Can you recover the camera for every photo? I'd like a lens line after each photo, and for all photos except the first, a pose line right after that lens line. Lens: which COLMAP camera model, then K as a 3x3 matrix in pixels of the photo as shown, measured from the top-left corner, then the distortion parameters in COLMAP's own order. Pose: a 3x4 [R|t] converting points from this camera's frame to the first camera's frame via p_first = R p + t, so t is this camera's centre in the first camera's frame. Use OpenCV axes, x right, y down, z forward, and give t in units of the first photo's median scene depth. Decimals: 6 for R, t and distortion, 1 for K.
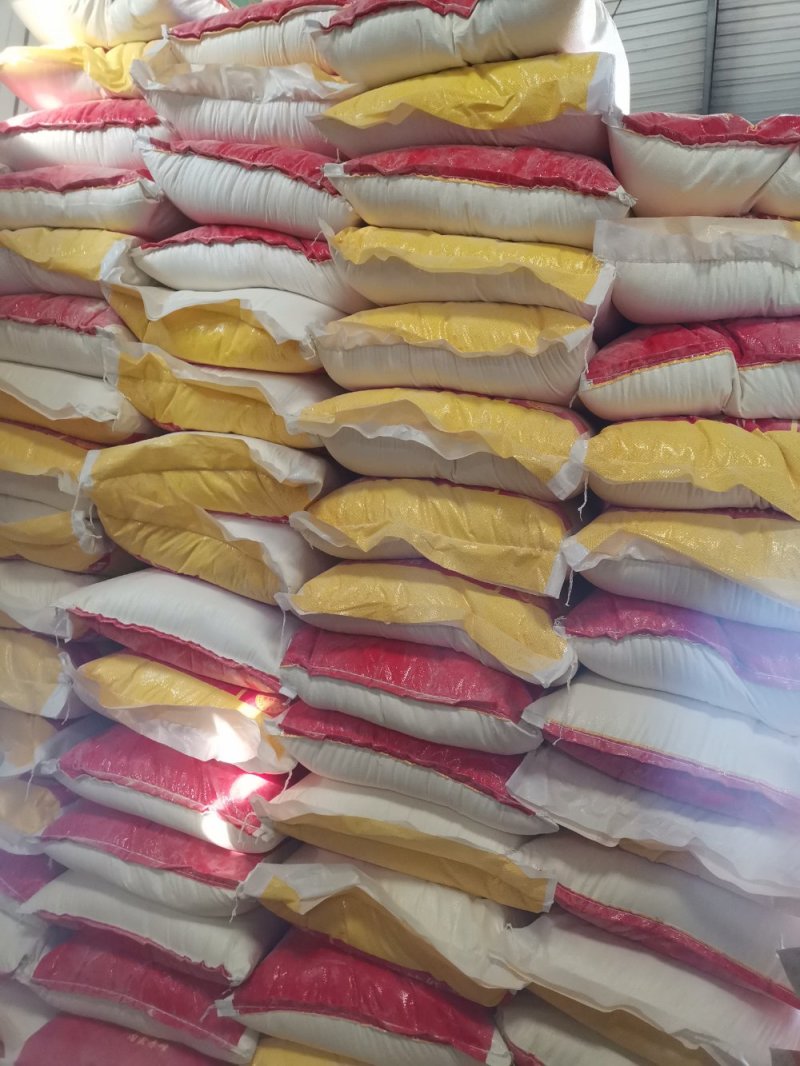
lens RADIAL K [[805.2, 0, 400.0], [0, 805.2, 533.0], [0, 0, 1]] dist [0.027070, -0.005256]
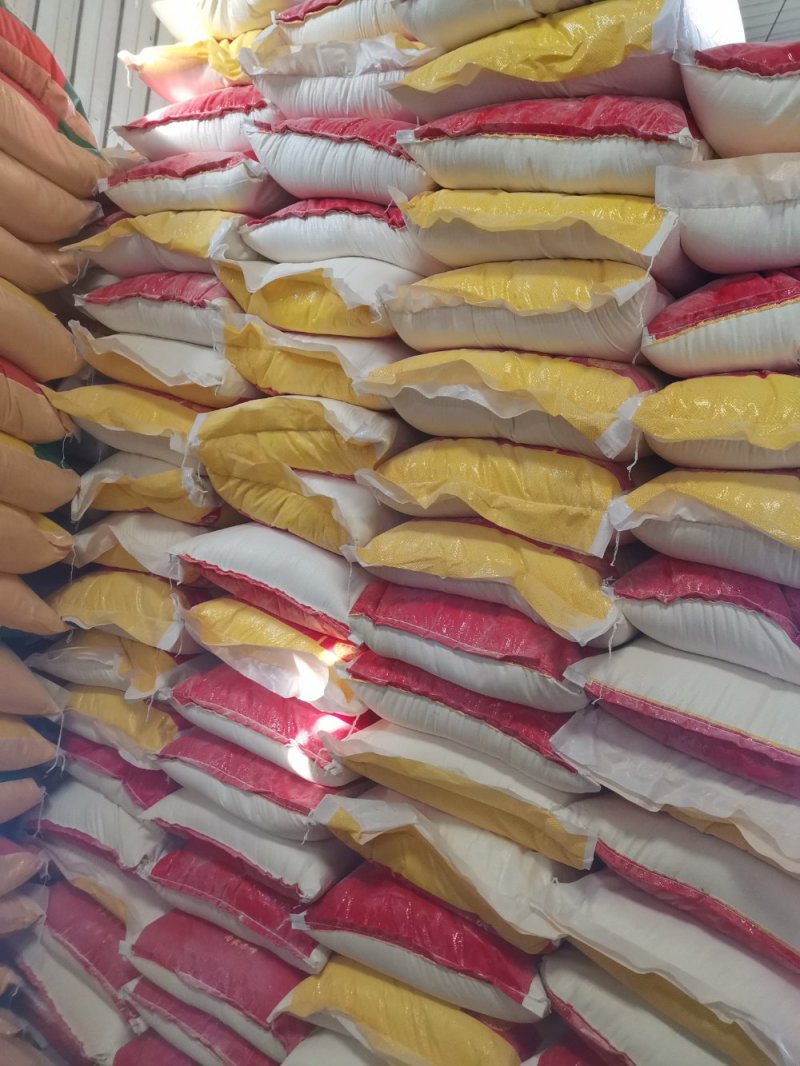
lens RADIAL K [[805.2, 0, 400.0], [0, 805.2, 533.0], [0, 0, 1]] dist [0.027070, -0.005256]
pose [[0.972629, 0.028912, -0.230557, 0.163923], [-0.021059, 0.999114, 0.036450, 0.017563], [0.231406, -0.030597, 0.972376, -0.017918]]
